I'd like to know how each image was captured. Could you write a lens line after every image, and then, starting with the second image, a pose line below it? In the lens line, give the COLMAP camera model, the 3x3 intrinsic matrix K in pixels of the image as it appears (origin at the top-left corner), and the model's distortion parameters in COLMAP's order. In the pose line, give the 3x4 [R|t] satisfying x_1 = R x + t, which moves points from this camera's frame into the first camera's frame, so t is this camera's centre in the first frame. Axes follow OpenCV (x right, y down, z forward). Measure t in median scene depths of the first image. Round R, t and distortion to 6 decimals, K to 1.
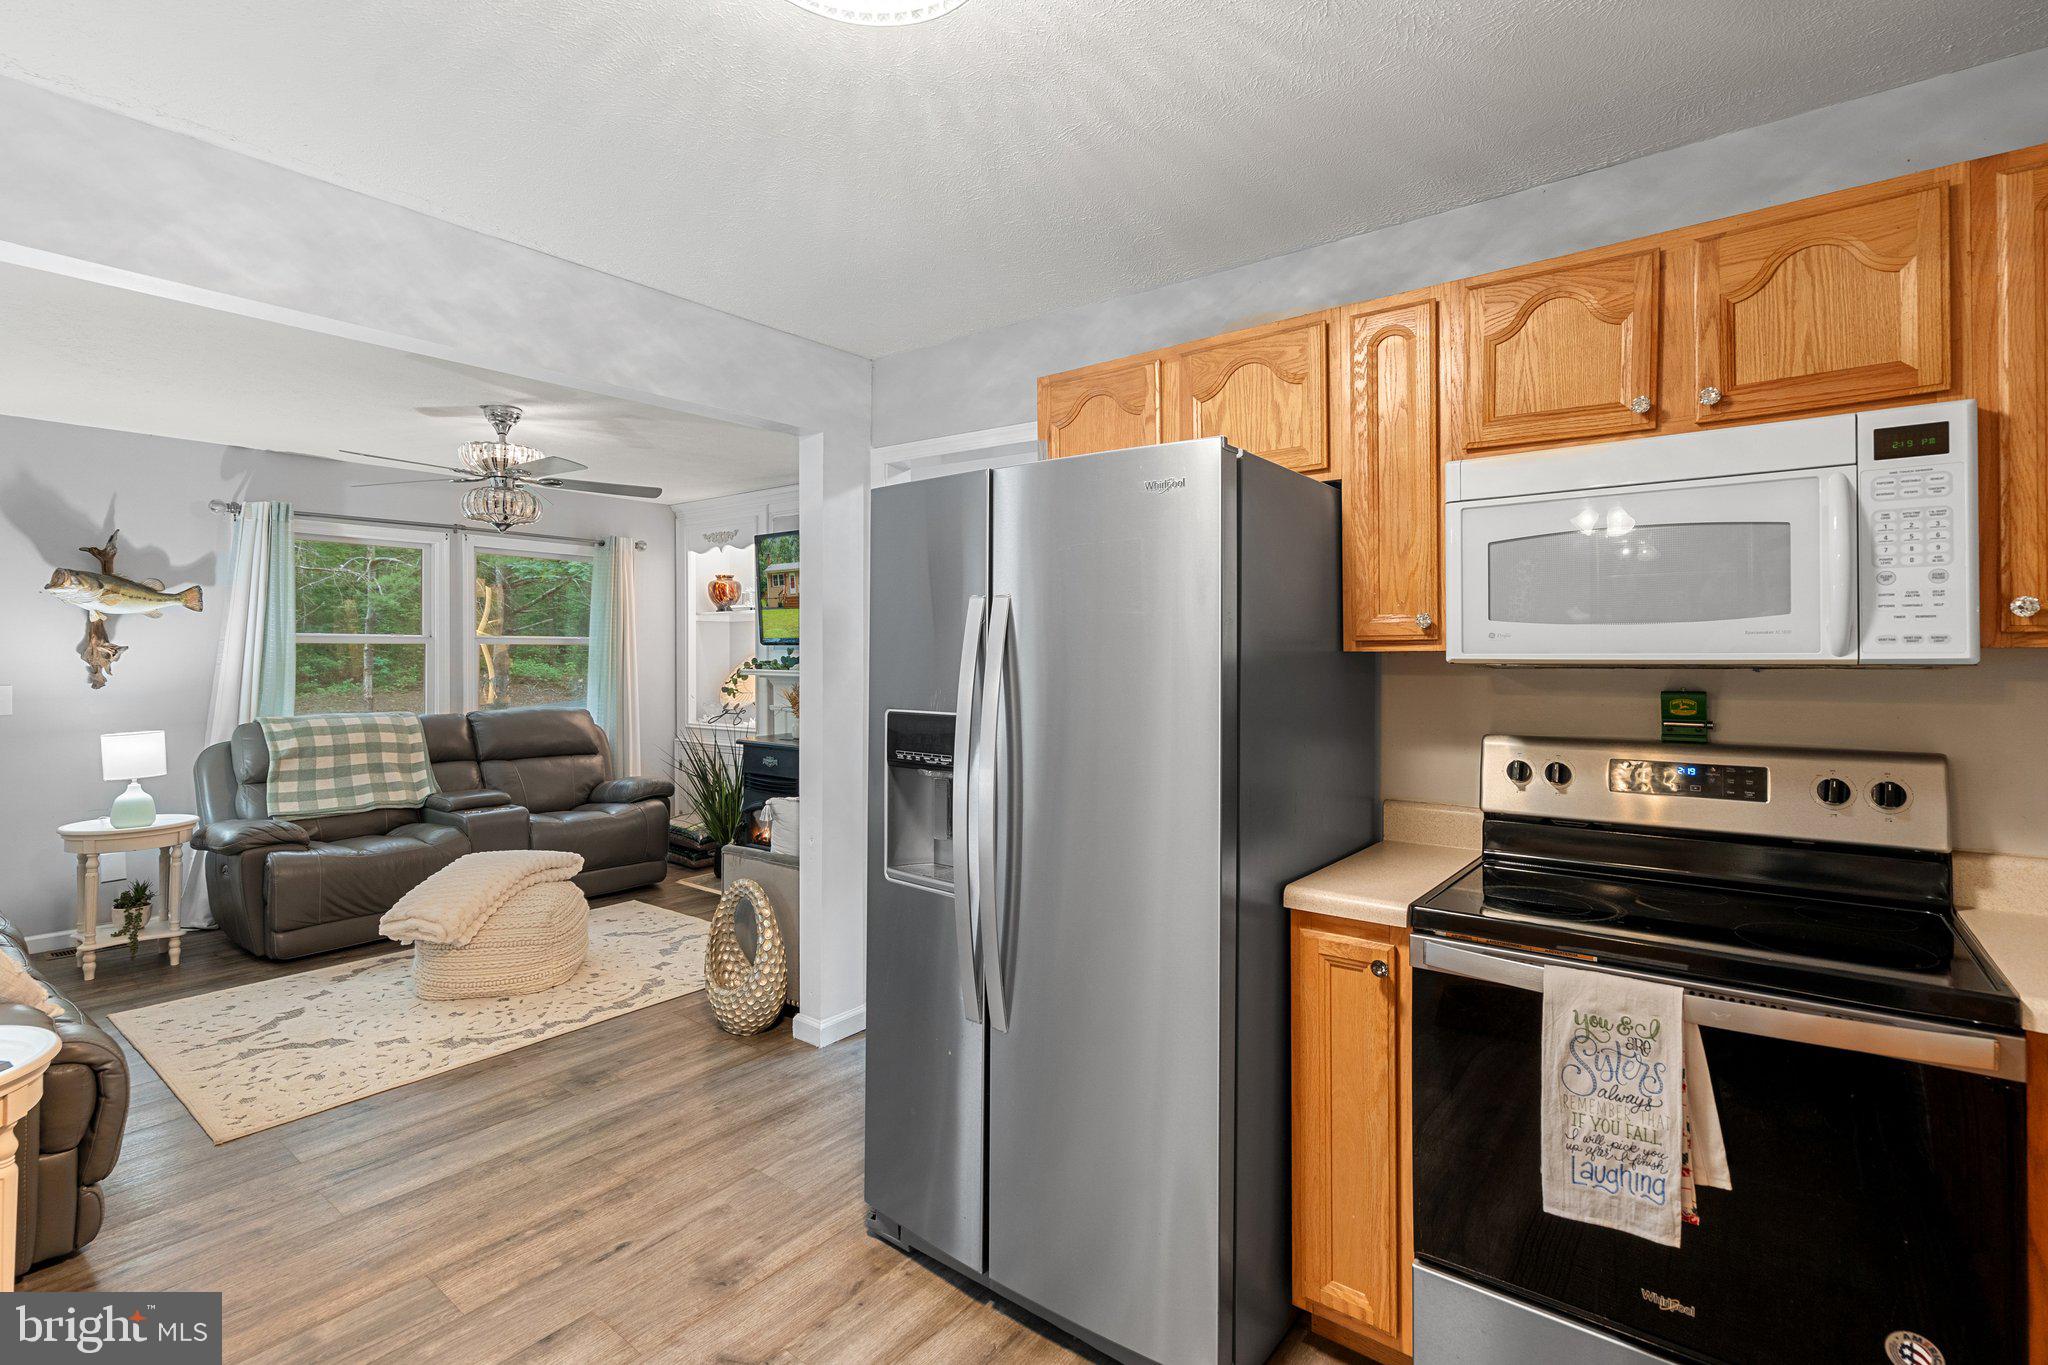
lens RADIAL K [[952.6, 0, 1011.8], [0, 952.6, 647.1], [0, 0, 1]] dist [0.000355, 0.000851]
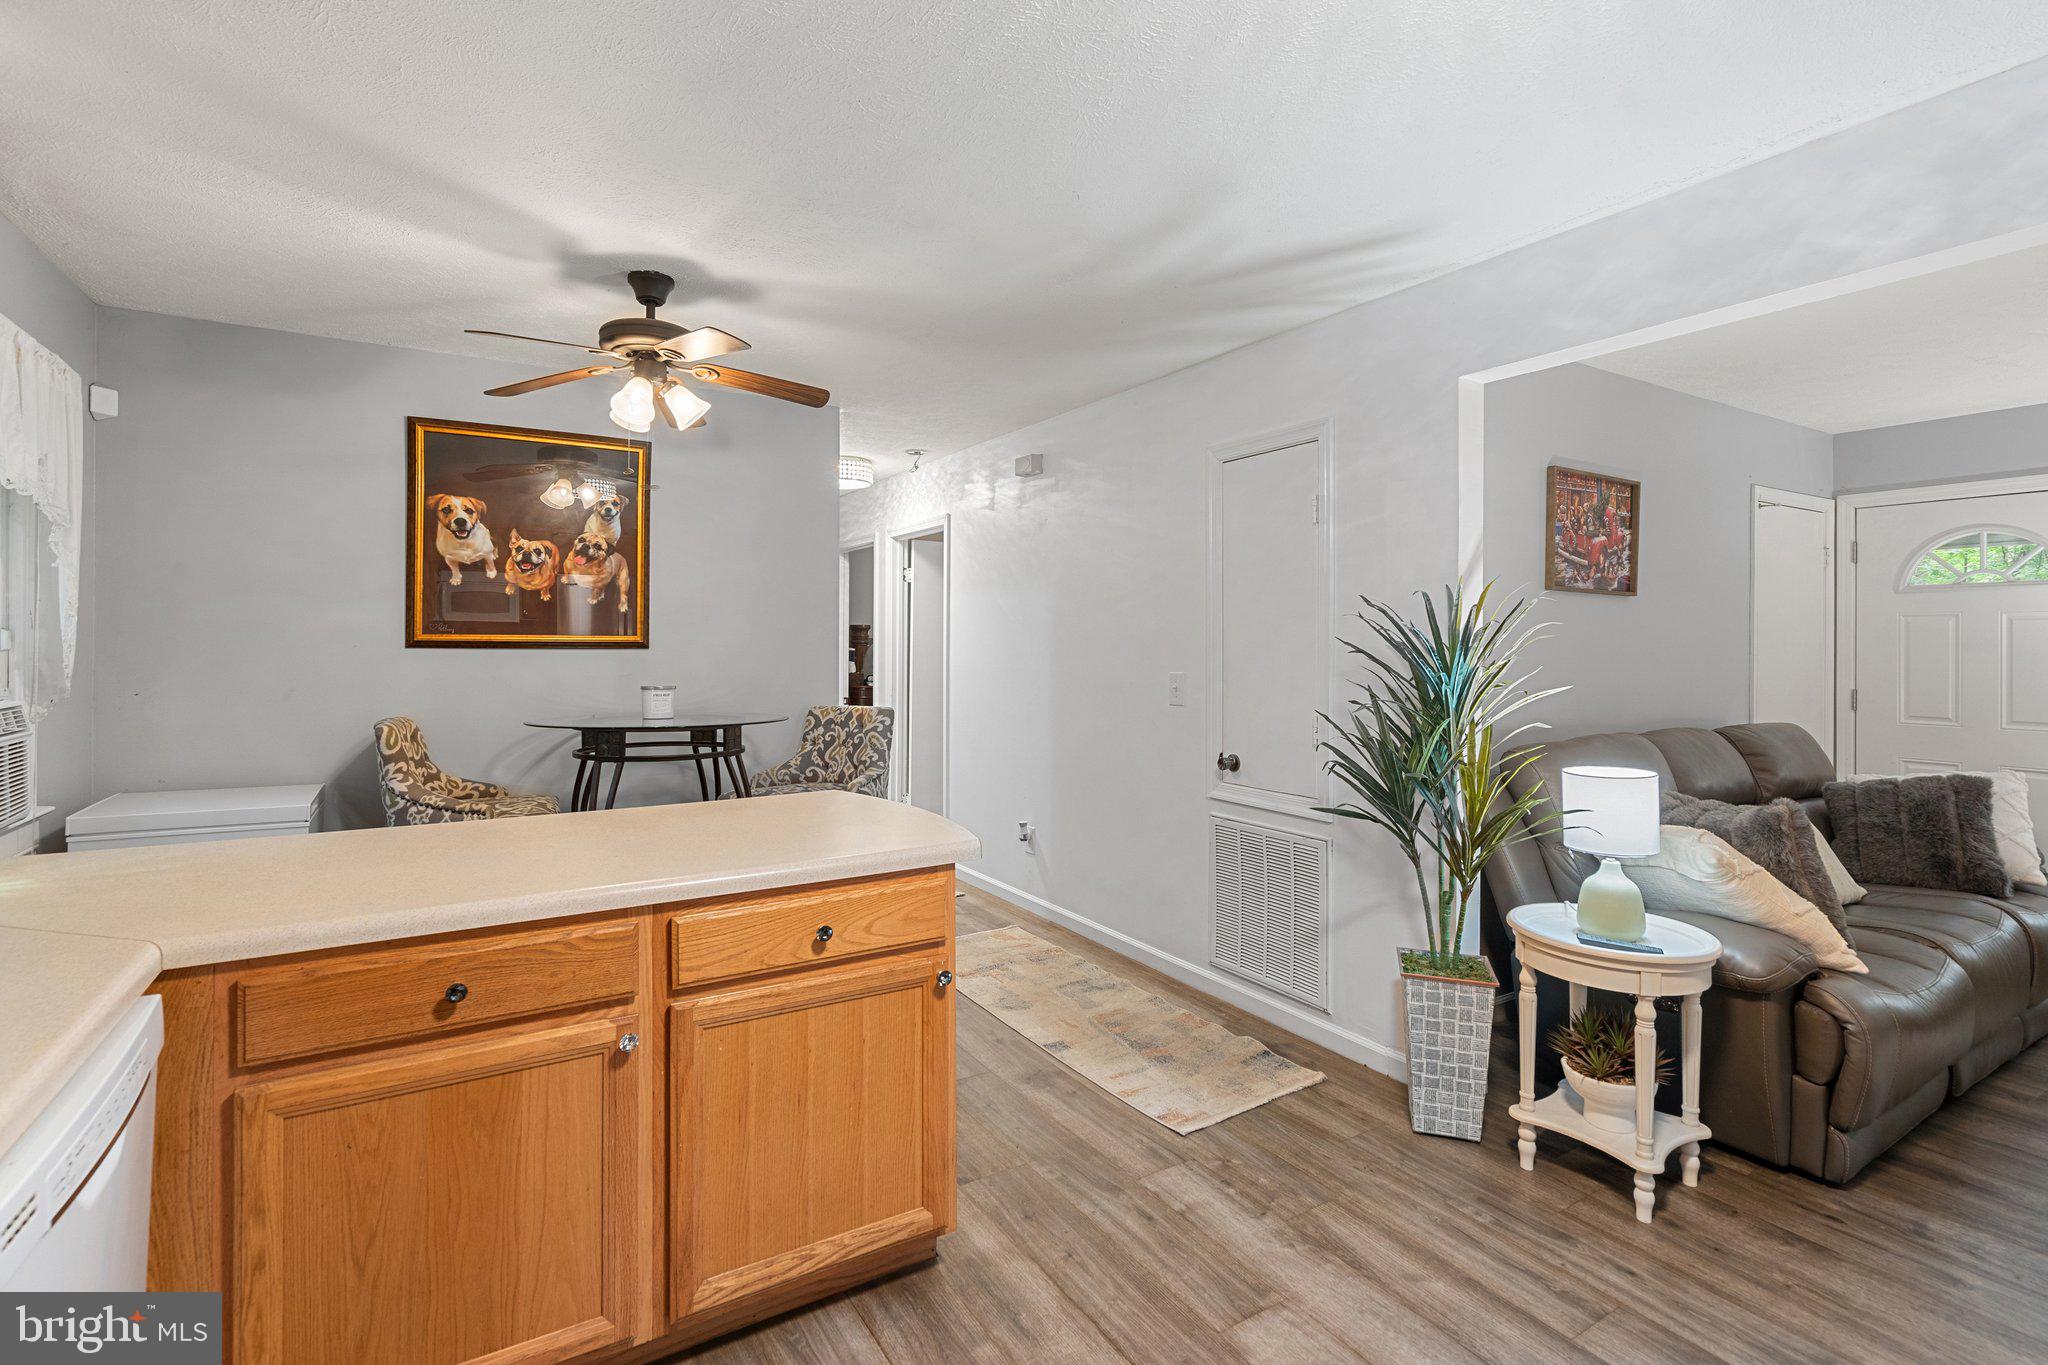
lens RADIAL K [[952.6, 0, 1011.8], [0, 952.6, 647.1], [0, 0, 1]] dist [0.000355, 0.000851]
pose [[-0.357542, 0.001869, -0.933895, 0.207033], [0.006580, 0.999978, -0.000518, 0.005144], [0.933874, -0.006330, -0.357547, 0.274238]]
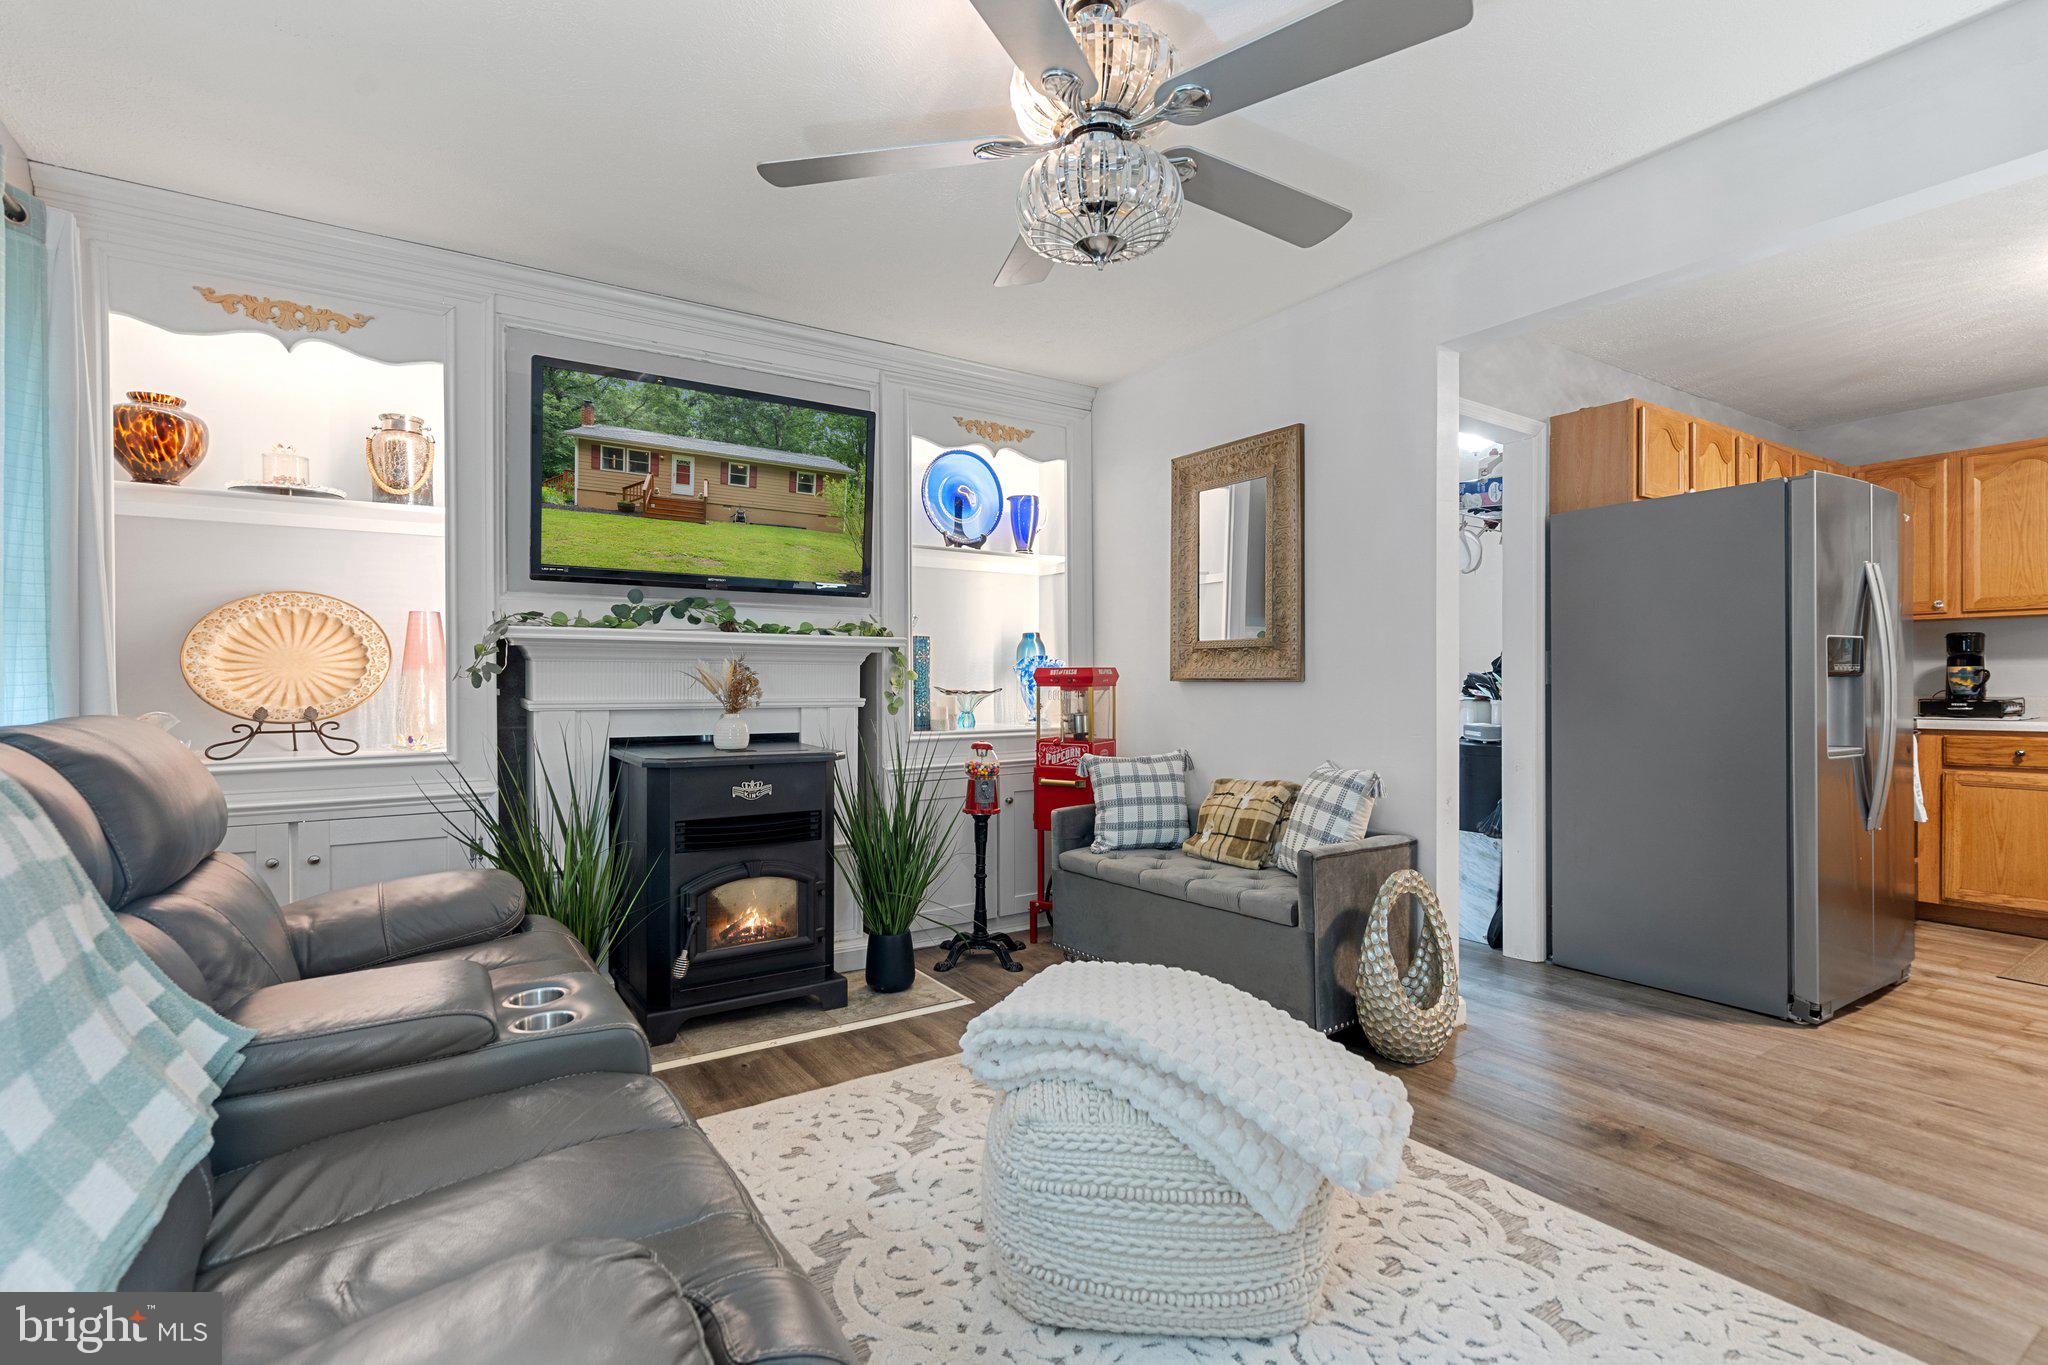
lens RADIAL K [[948.3, 0, 1020.7], [0, 948.3, 690.4], [0, 0, 1]] dist [0.001166, 0.000145]
pose [[0.316786, -0.010897, 0.948434, -0.989927], [-0.005208, 0.999899, 0.013228, 0.073103], [-0.948483, -0.009130, 0.316697, 0.922054]]
